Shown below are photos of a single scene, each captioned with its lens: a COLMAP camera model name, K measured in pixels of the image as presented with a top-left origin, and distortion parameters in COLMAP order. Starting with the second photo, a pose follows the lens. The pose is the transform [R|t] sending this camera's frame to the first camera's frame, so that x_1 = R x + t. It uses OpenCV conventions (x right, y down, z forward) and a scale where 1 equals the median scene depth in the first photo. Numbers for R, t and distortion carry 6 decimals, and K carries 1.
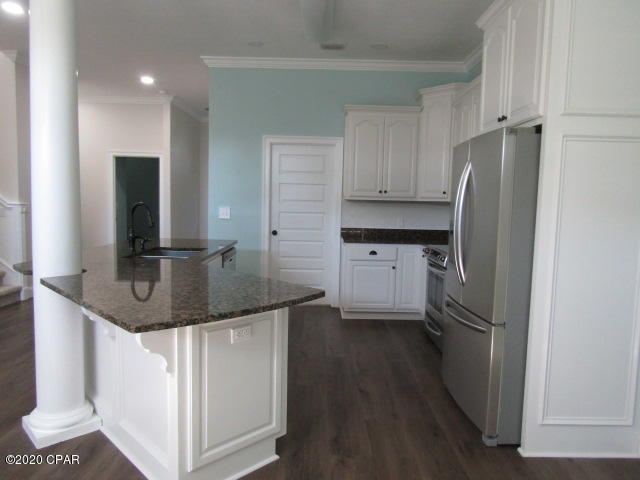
lens RADIAL K [[450.8, 0, 320.0], [0, 450.8, 239.5], [0, 0, 1]] dist [0.005448, -0.008981]
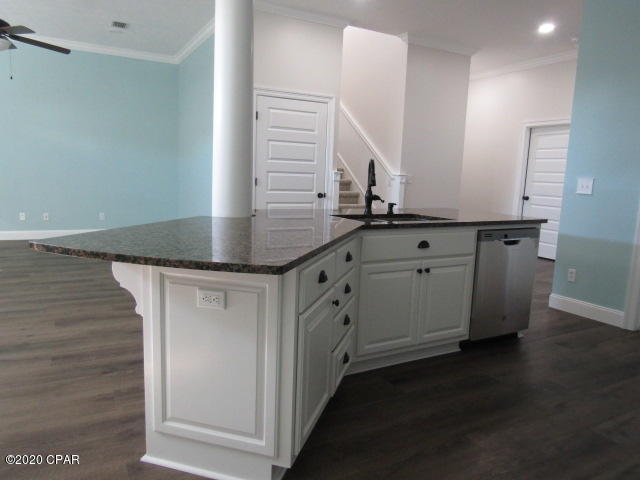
lens RADIAL K [[450.8, 0, 320.2], [0, 450.8, 240.0], [0, 0, 1]] dist [0.005448, -0.008981]
pose [[0.482870, 0.118632, -0.867619, 0.424596], [-0.100170, 0.991760, 0.079857, 0.021507], [0.869944, 0.048349, 0.490775, 0.577788]]
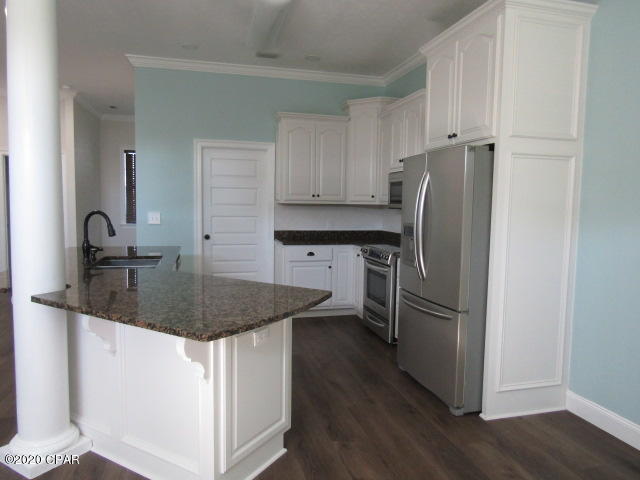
lens RADIAL K [[450.8, 0, 319.9], [0, 450.8, 239.8], [0, 0, 1]] dist [0.005448, -0.008981]
pose [[0.967651, -0.029405, 0.250575, -0.222324], [0.029139, 0.999564, 0.004774, -0.013874], [-0.250606, 0.002682, 0.968085, -0.043117]]
